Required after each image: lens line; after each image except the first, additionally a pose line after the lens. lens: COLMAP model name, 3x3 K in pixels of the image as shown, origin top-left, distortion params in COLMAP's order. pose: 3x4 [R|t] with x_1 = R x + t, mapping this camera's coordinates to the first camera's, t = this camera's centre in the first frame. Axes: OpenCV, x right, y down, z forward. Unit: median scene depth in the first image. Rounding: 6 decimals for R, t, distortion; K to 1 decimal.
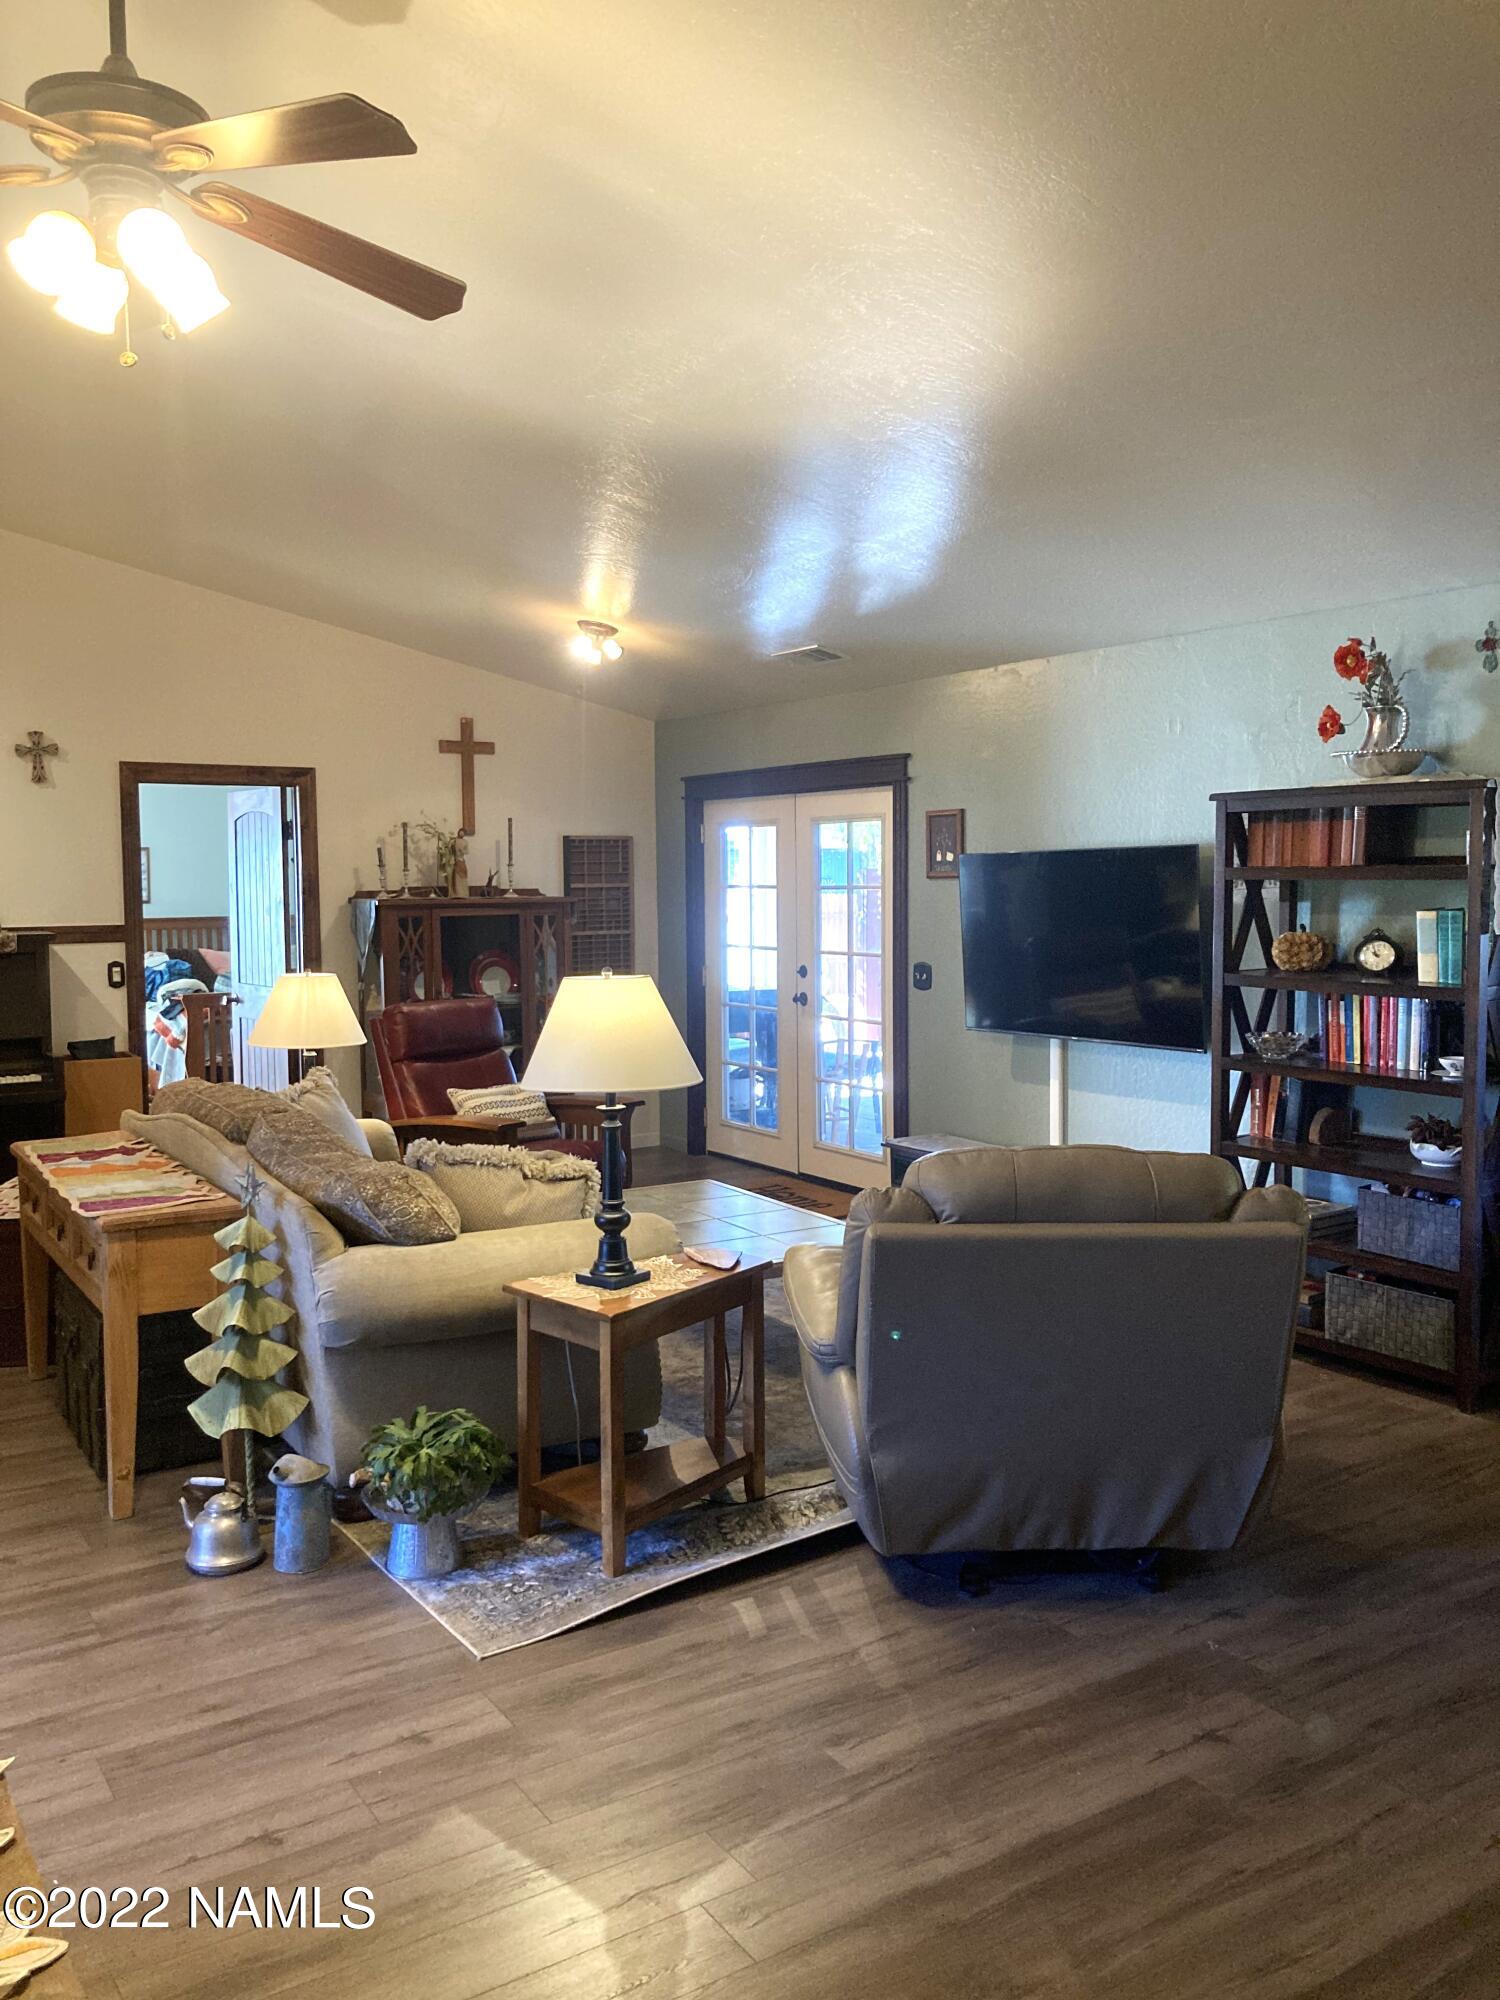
lens RADIAL K [[1628.6, 0, 743.5], [0, 1628.6, 998.5], [0, 0, 1]] dist [0.063304, -0.011973]
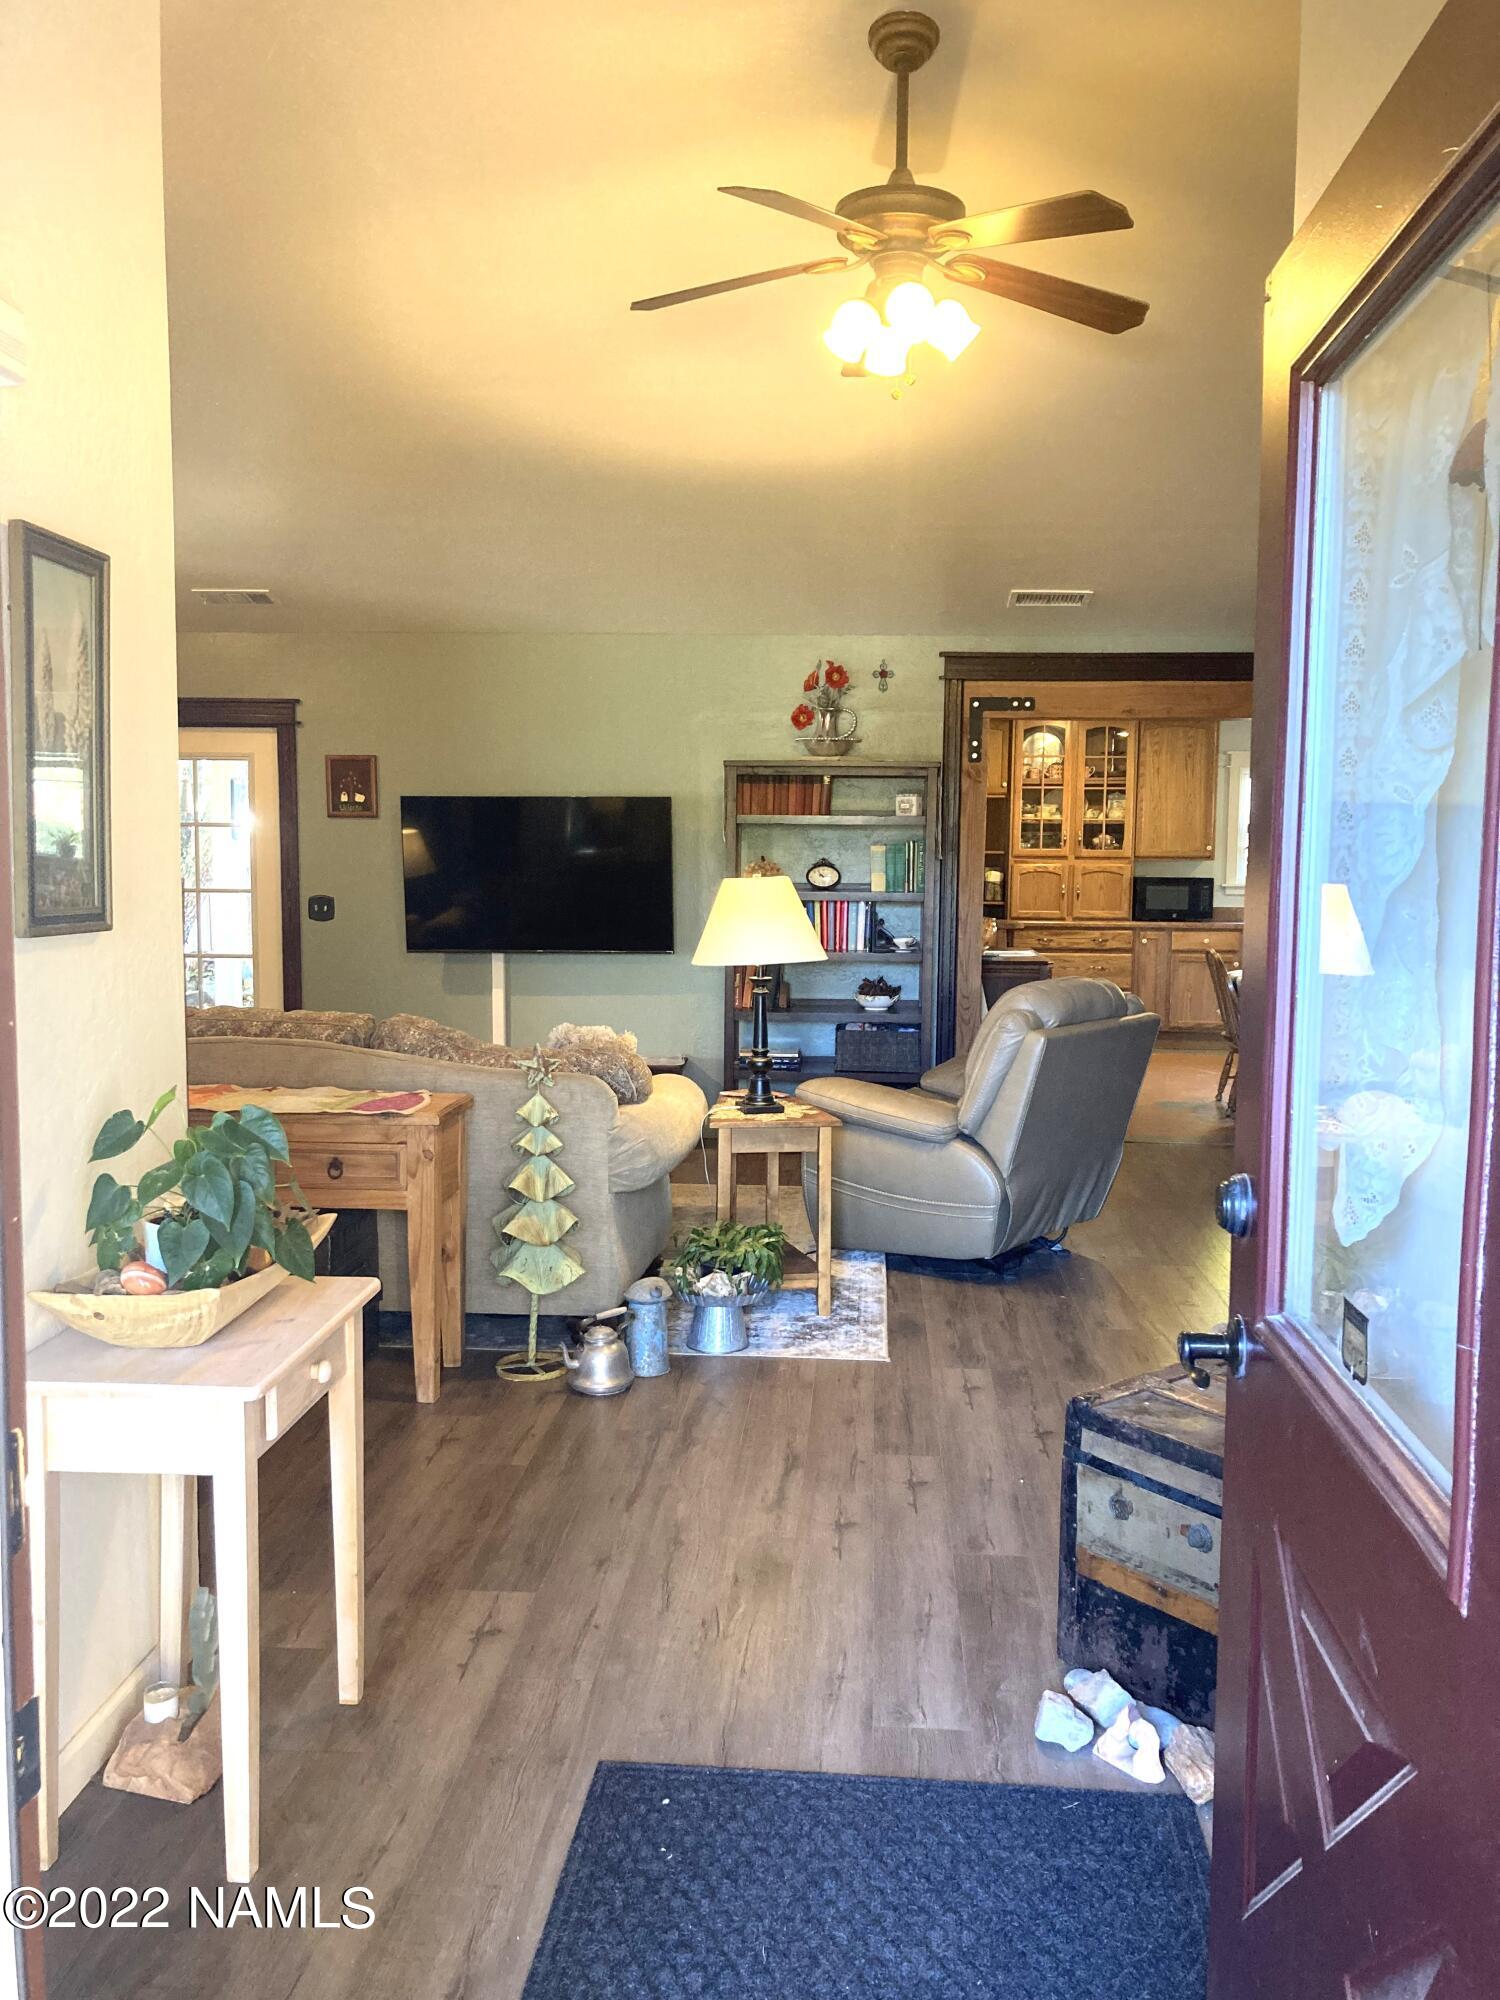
lens RADIAL K [[1628.6, 0, 757.5], [0, 1628.6, 1011.9], [0, 0, 1]] dist [0.063304, -0.011973]
pose [[0.588798, -0.066224, 0.805563, -0.831323], [0.046769, 0.997759, 0.047841, 0.023124], [-0.806926, 0.009507, 0.590576, 0.172466]]
